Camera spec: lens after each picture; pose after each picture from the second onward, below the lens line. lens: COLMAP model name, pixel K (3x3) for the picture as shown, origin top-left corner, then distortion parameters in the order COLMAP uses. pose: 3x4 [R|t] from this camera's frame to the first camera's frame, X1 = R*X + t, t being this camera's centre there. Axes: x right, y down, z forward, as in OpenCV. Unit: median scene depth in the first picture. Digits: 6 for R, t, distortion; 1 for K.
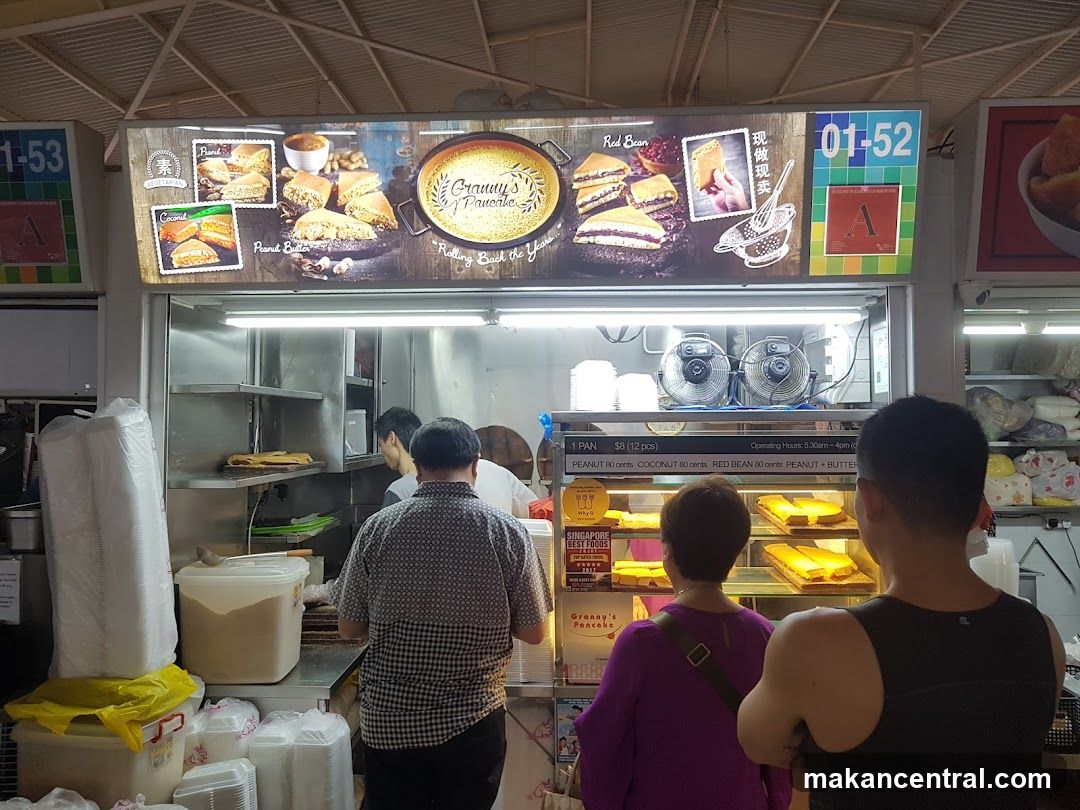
lens RADIAL K [[842.2, 0, 537.0], [0, 842.2, 383.0], [0, 0, 1]] dist [0.025515, -0.045526]
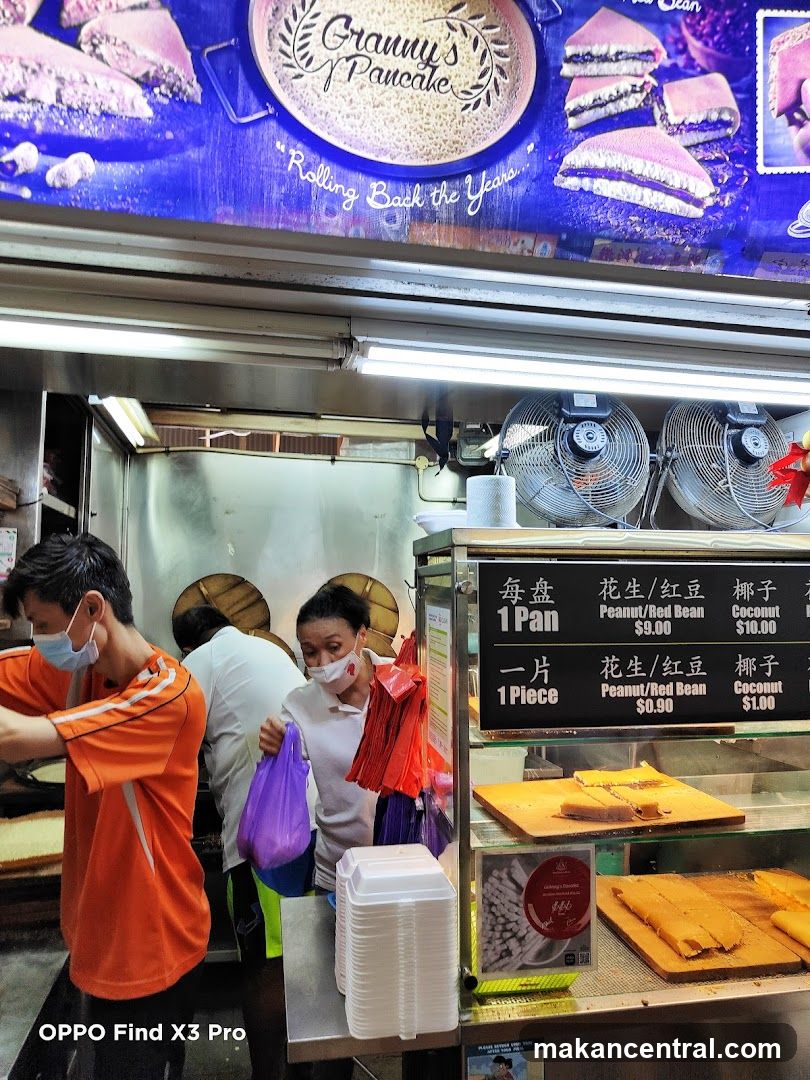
lens RADIAL K [[775.0, 0, 419.3], [0, 775.0, 549.2], [0, 0, 1]] dist [0.012396, 0.007525]
pose [[0.966101, 0.027764, 0.256666, -0.153642], [-0.020139, 0.999276, -0.032287, 0.075112], [-0.257376, 0.026024, 0.965961, 0.563054]]
